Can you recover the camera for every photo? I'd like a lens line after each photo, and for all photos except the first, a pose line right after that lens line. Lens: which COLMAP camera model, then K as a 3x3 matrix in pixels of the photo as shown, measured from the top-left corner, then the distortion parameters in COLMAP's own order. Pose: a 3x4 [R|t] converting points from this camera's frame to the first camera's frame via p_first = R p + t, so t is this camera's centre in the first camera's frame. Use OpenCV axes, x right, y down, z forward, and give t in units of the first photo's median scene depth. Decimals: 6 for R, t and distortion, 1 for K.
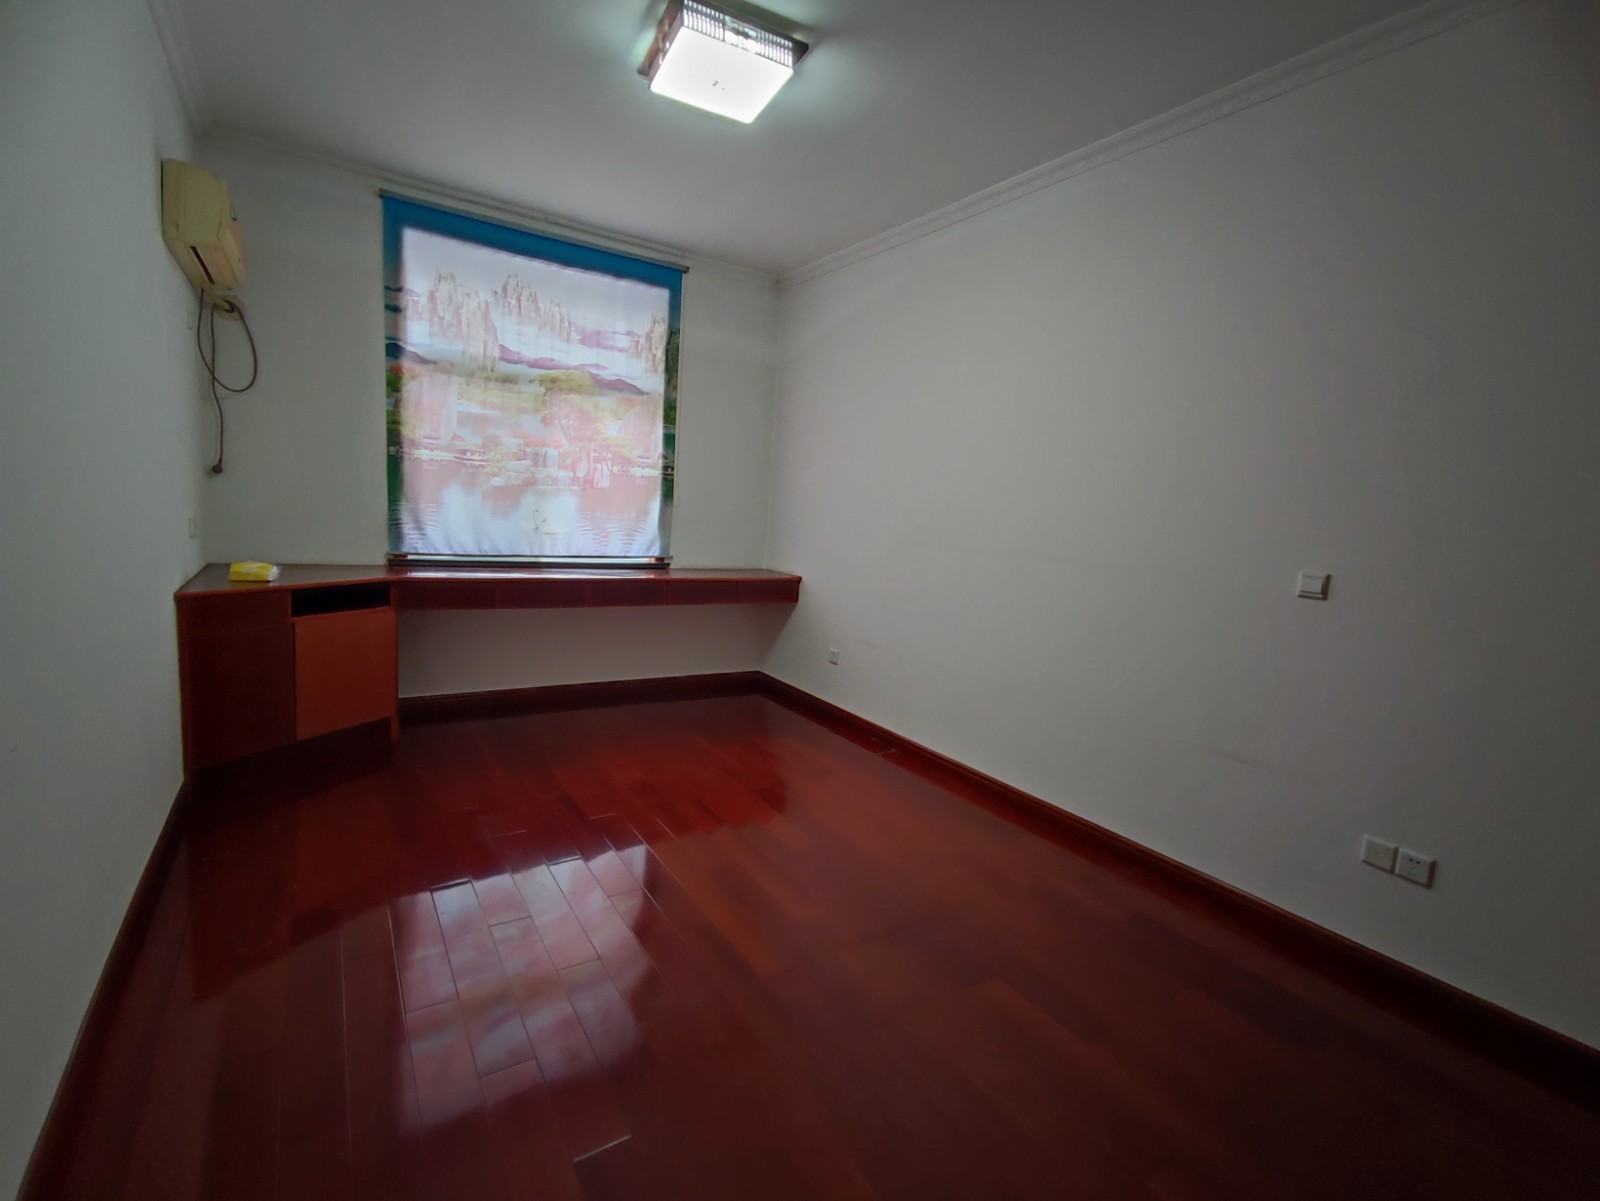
lens RADIAL K [[737.3, 0, 806.9], [0, 737.3, 594.8], [0, 0, 1]] dist [0.001410, -0.000052]
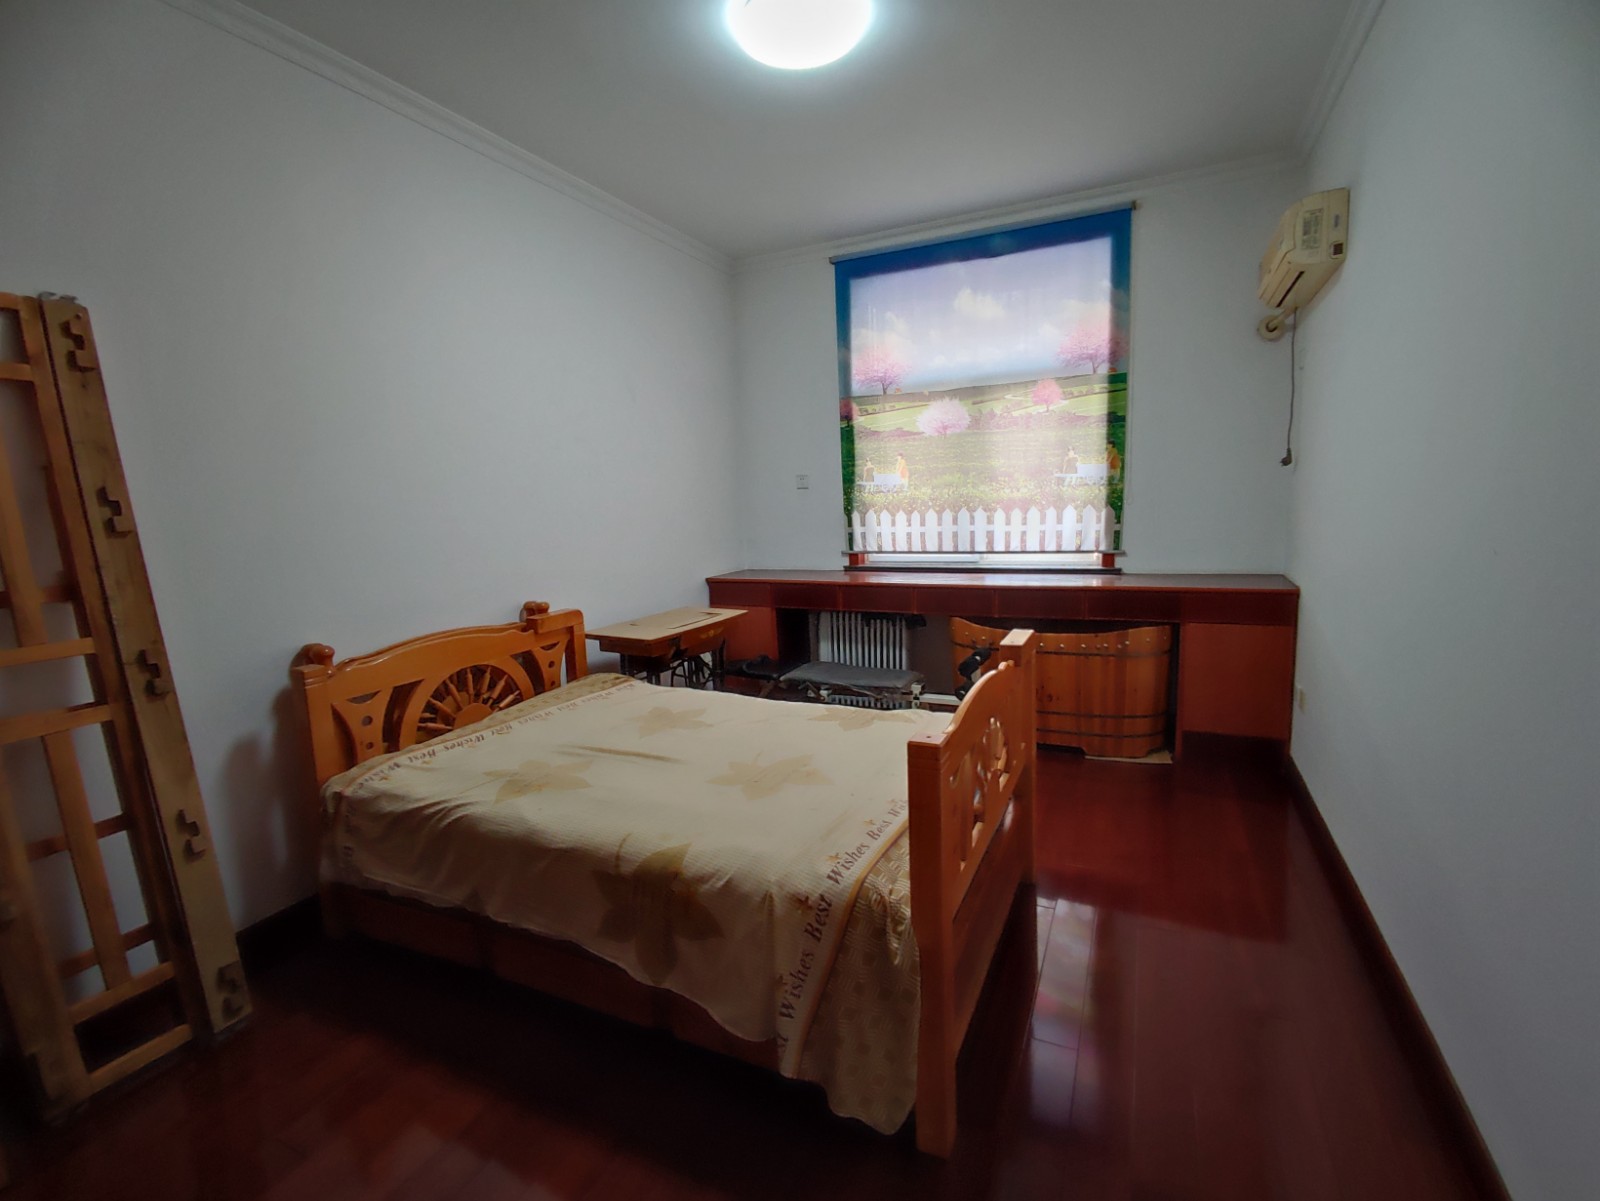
lens RADIAL K [[737.3, 0, 806.9], [0, 737.3, 594.8], [0, 0, 1]] dist [0.001410, -0.000052]
pose [[0.530201, 0.024570, -0.847516, 0.383237], [-0.031792, 0.999453, 0.009085, -0.010915], [0.847276, 0.022127, 0.530693, 0.306900]]
